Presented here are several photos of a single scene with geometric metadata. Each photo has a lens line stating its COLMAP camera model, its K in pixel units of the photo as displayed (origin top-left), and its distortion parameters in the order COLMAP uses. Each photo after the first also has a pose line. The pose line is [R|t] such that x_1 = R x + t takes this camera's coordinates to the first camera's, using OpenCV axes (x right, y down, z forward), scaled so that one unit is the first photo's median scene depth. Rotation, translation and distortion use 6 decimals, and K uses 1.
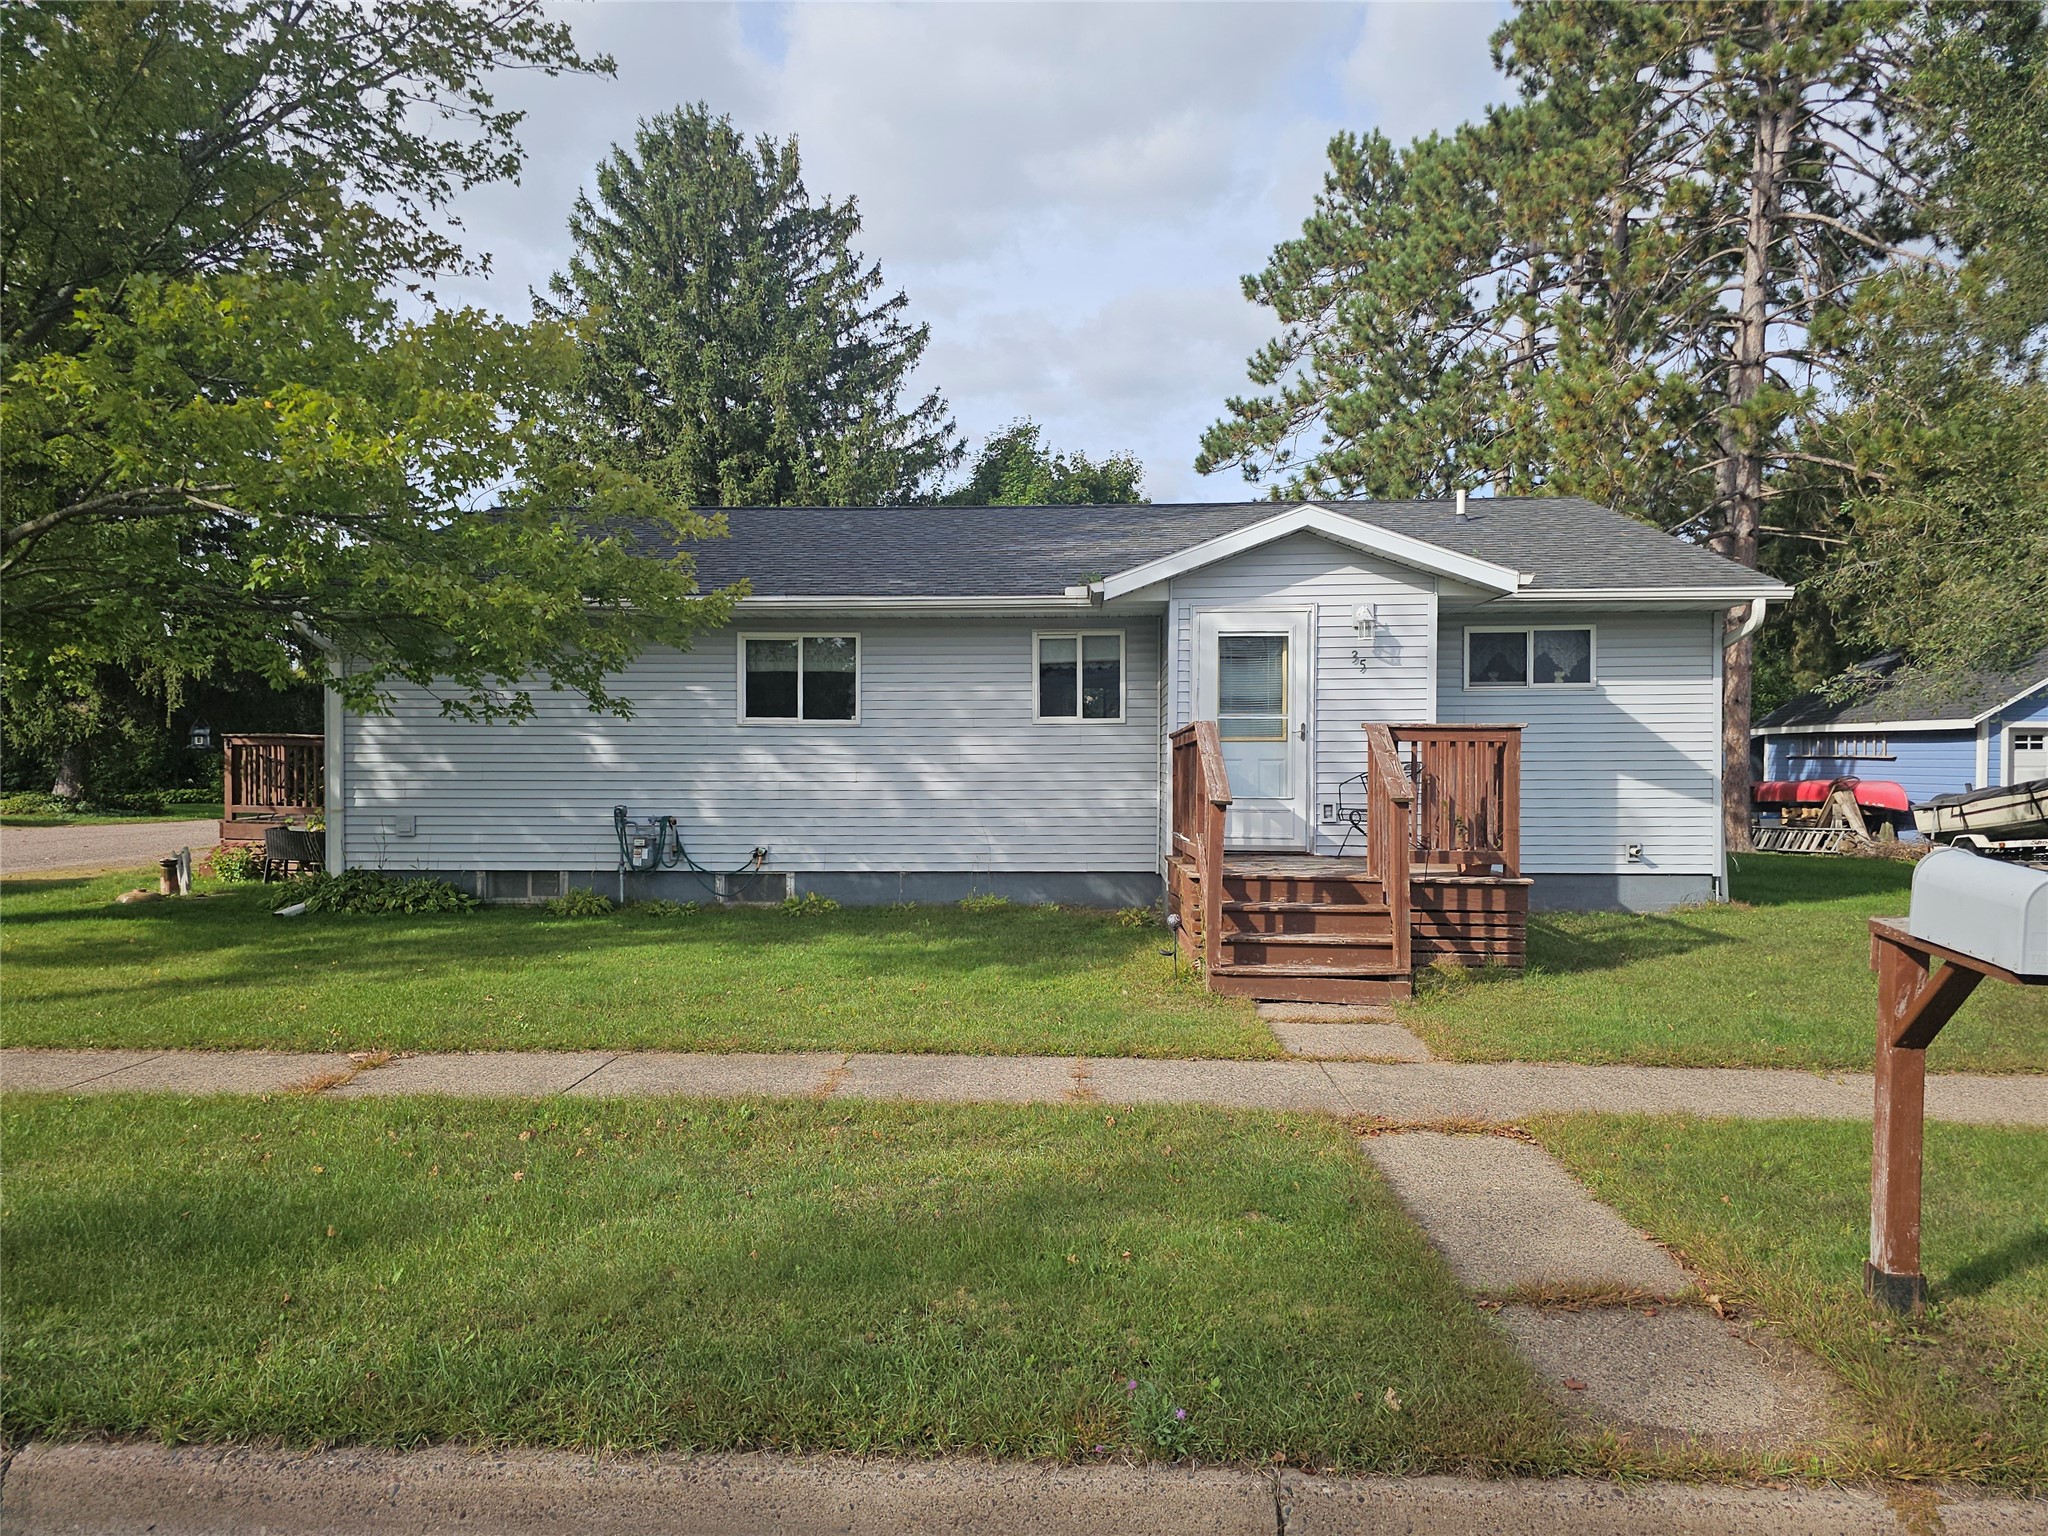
lens RADIAL K [[1369.9, 0, 1013.1], [0, 1369.9, 778.2], [0, 0, 1]] dist [0.073591, -0.082587]
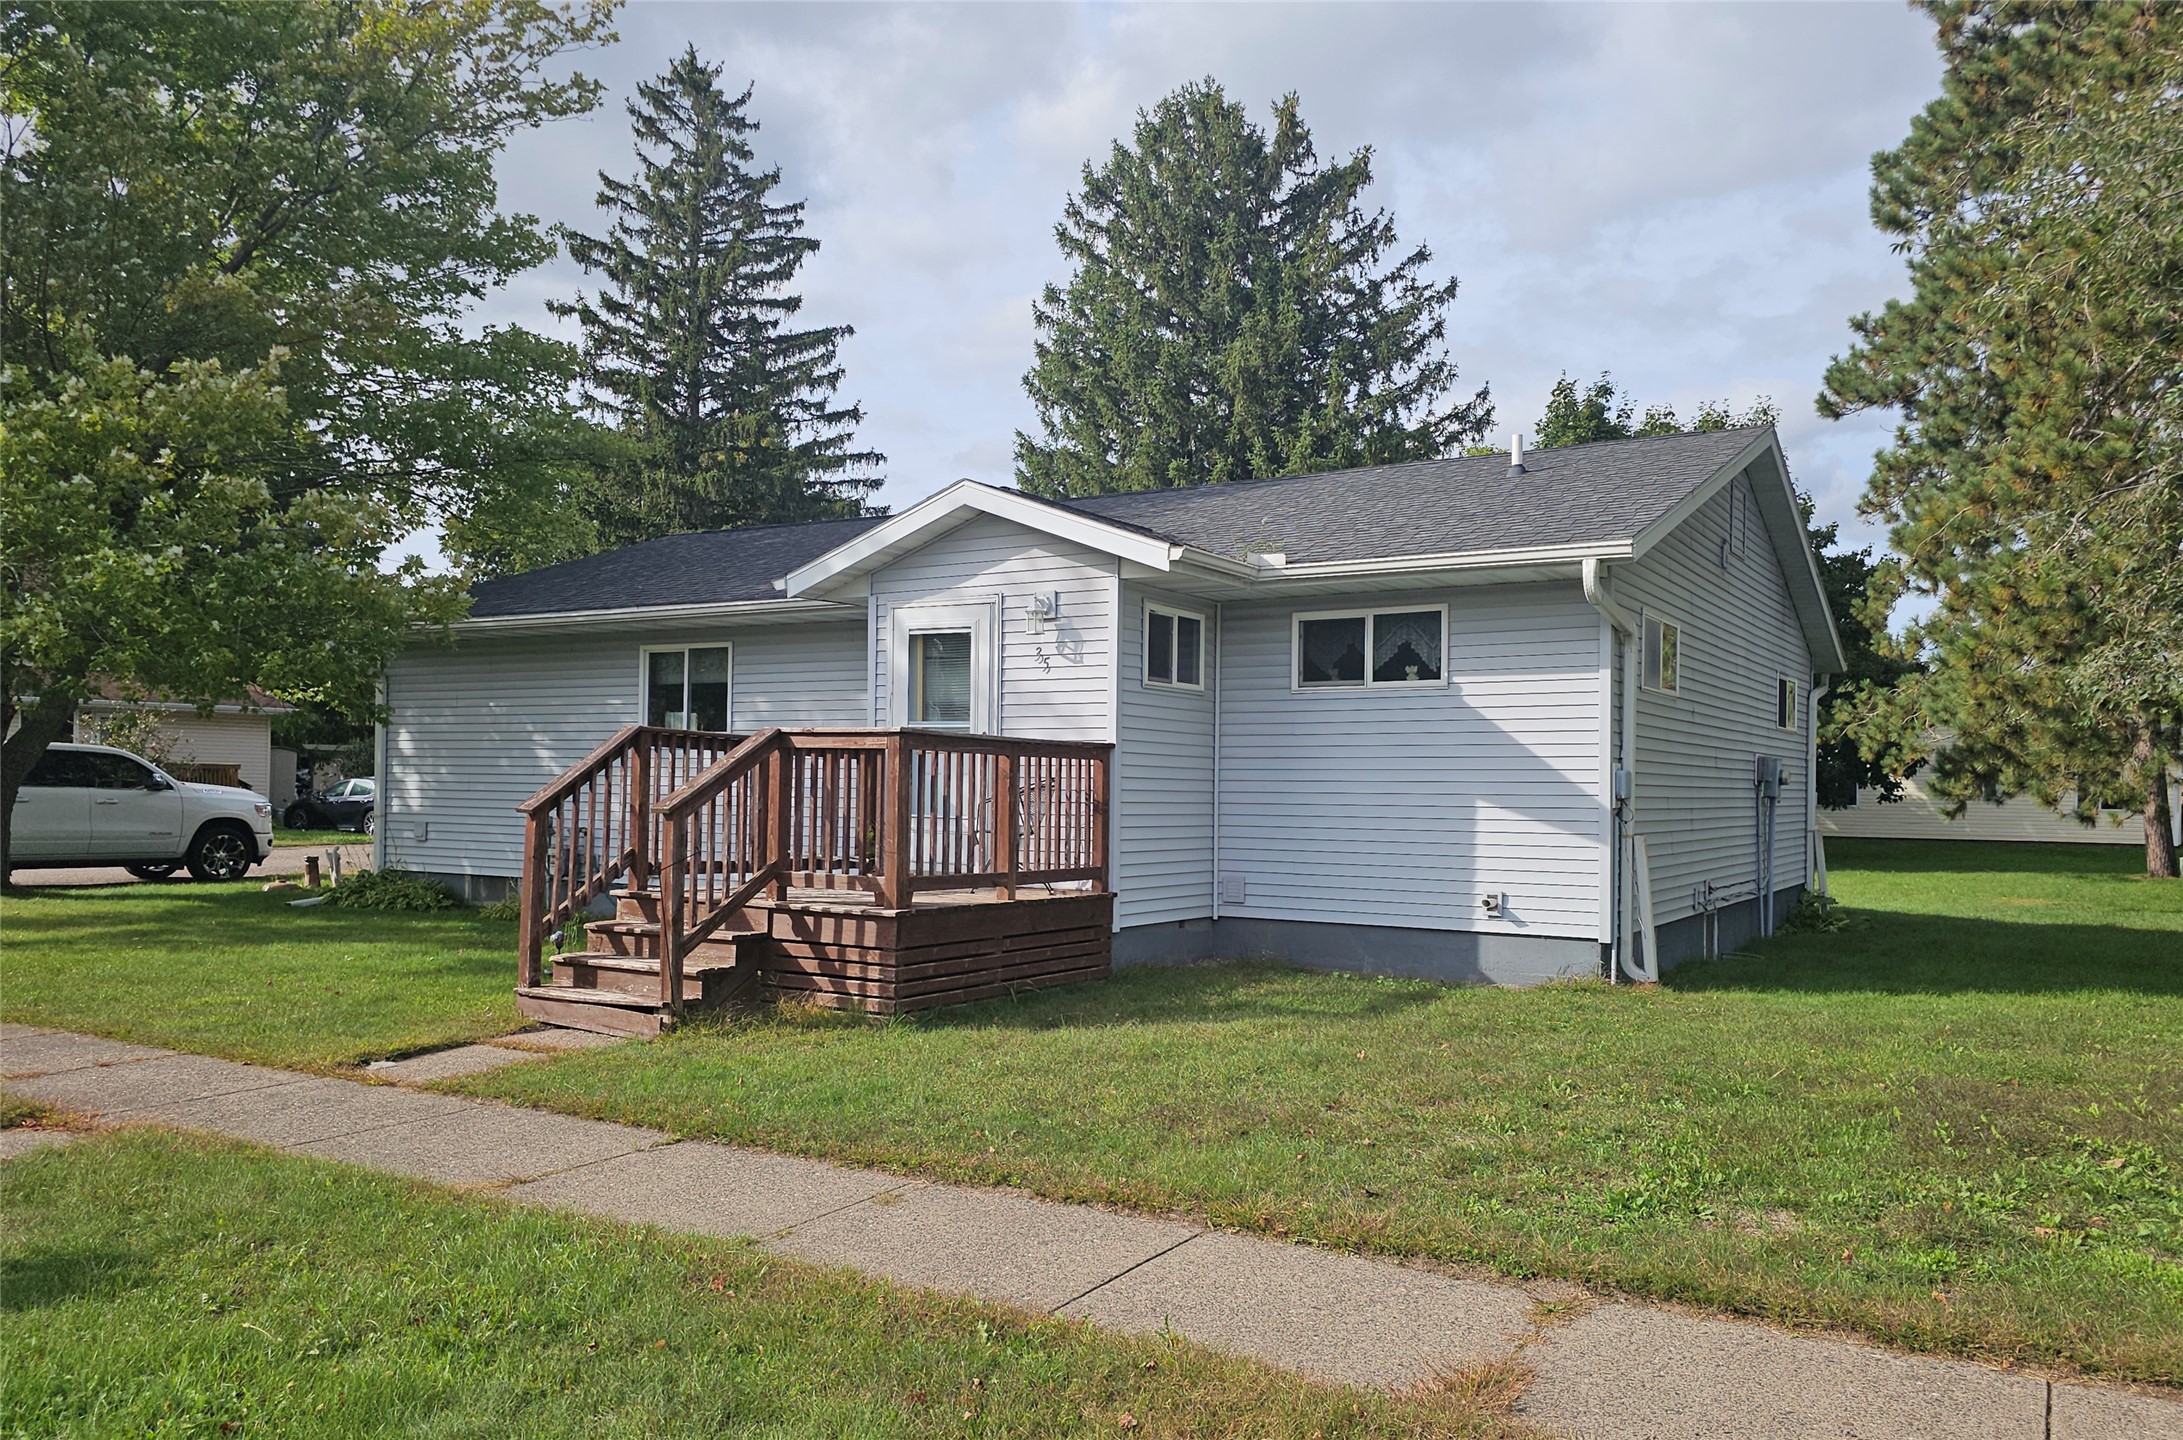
lens RADIAL K [[1562.6, 0, 1092.4], [0, 1562.6, 764.6], [0, 0, 1]] dist [0.059458, -0.003135]
pose [[0.887149, 0.005331, -0.461451, 0.646966], [-0.019711, 0.999458, -0.026348, 0.004530], [0.461061, 0.032470, 0.886774, 0.142699]]
